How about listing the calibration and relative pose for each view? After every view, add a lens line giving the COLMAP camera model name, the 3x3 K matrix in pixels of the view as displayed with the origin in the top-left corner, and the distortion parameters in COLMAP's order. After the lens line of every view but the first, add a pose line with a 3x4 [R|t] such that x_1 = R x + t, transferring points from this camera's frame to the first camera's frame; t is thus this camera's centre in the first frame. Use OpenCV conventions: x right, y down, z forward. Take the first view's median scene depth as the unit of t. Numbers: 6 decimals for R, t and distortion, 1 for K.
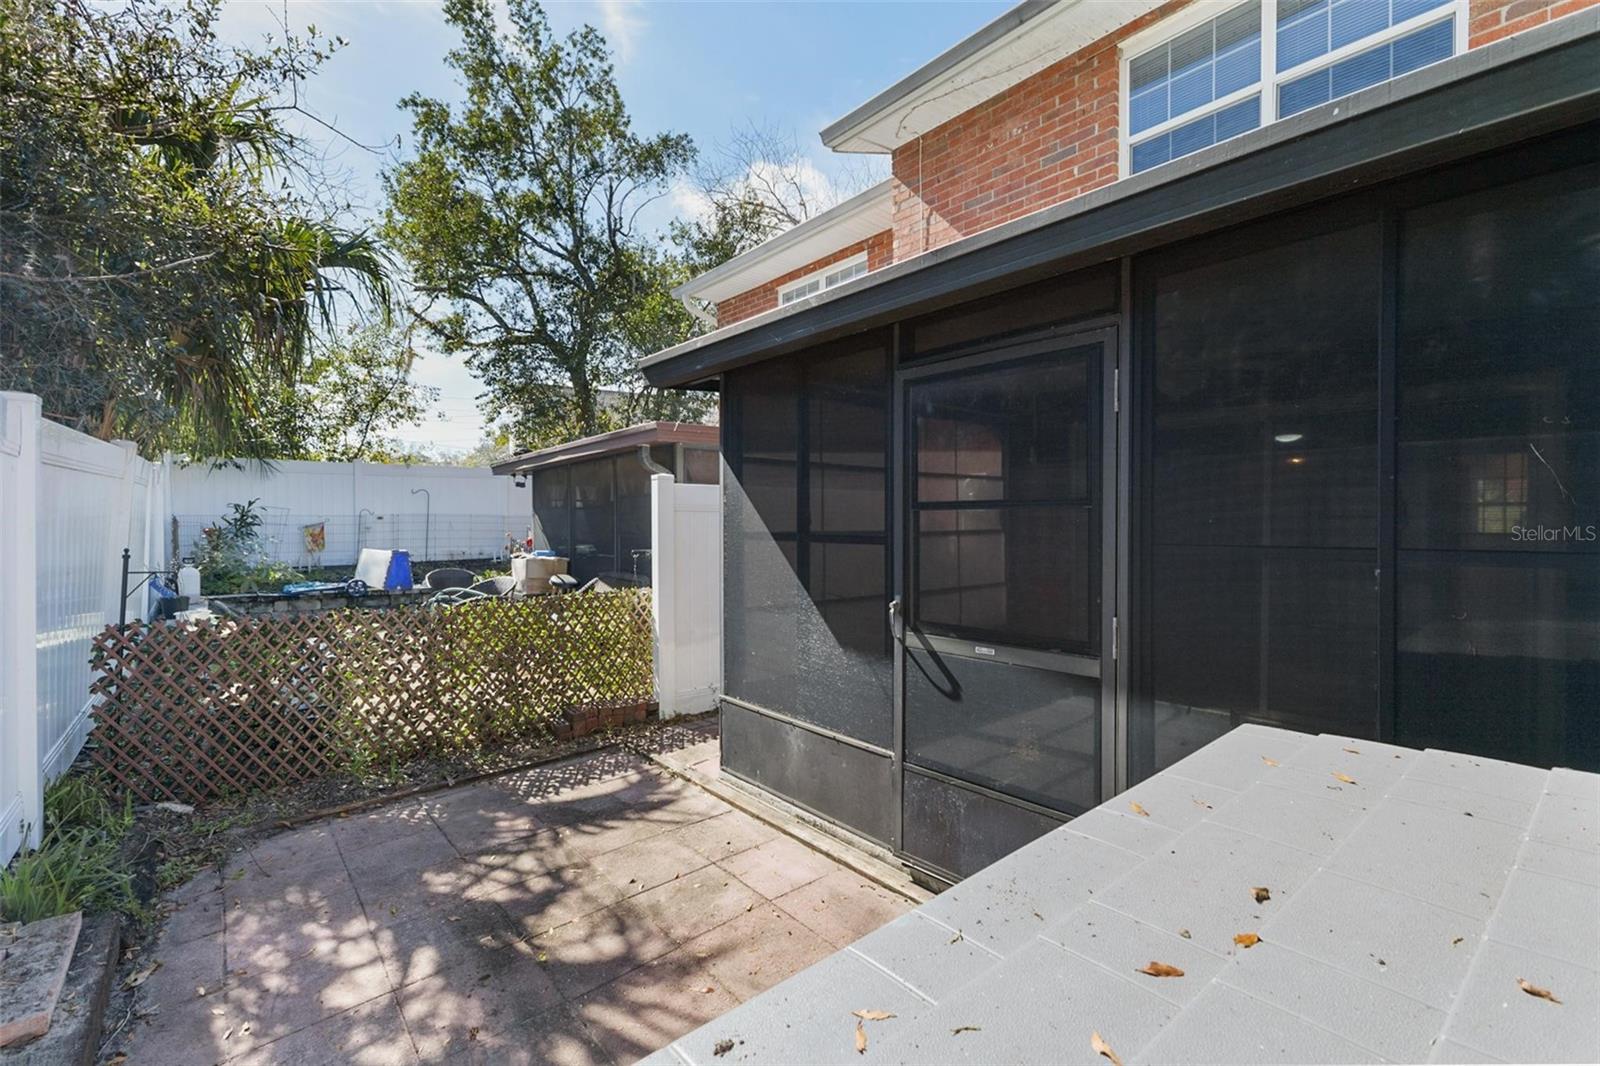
lens RADIAL K [[673.1, 0, 800.0], [0, 673.1, 533.0], [0, 0, 1]] dist [-0.000007, -0.000038]
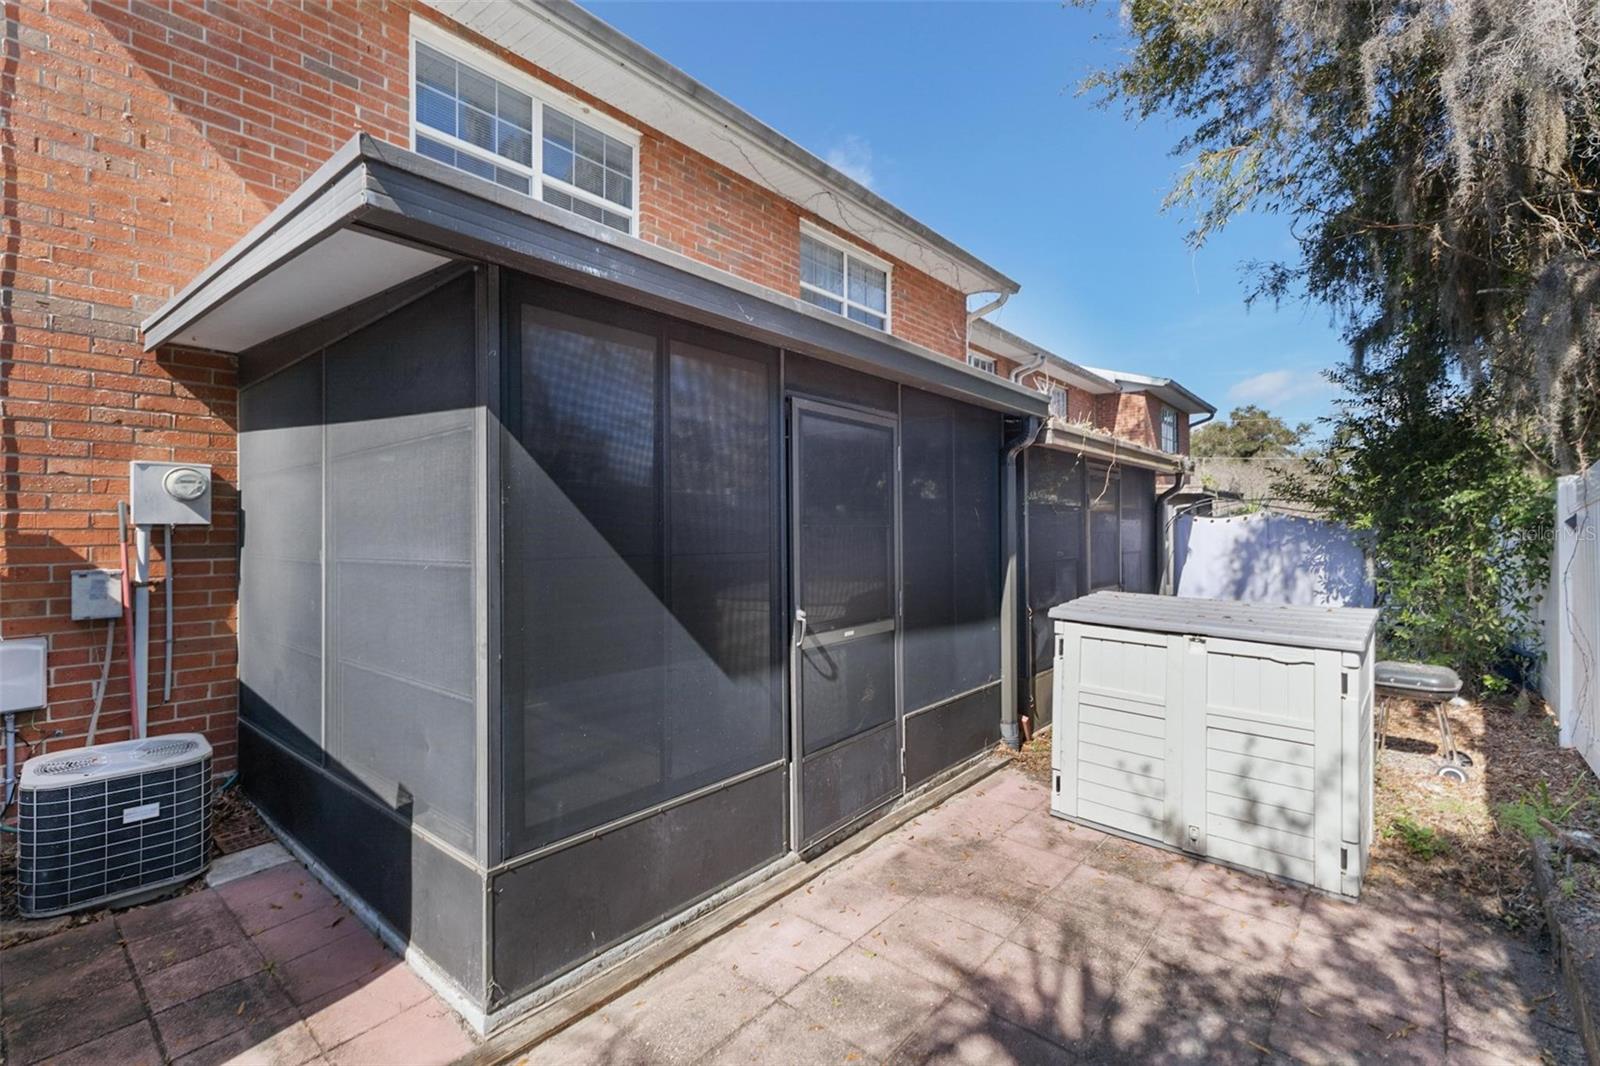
lens RADIAL K [[699.6, 0, 800.0], [0, 699.6, 533.0], [0, 0, 1]] dist [0.010274, -0.000020]
pose [[-0.141133, 0.005204, 0.989977, -0.963975], [0.027882, 0.999610, -0.001279, -0.021181], [-0.989598, 0.027422, -0.141223, 1.148051]]
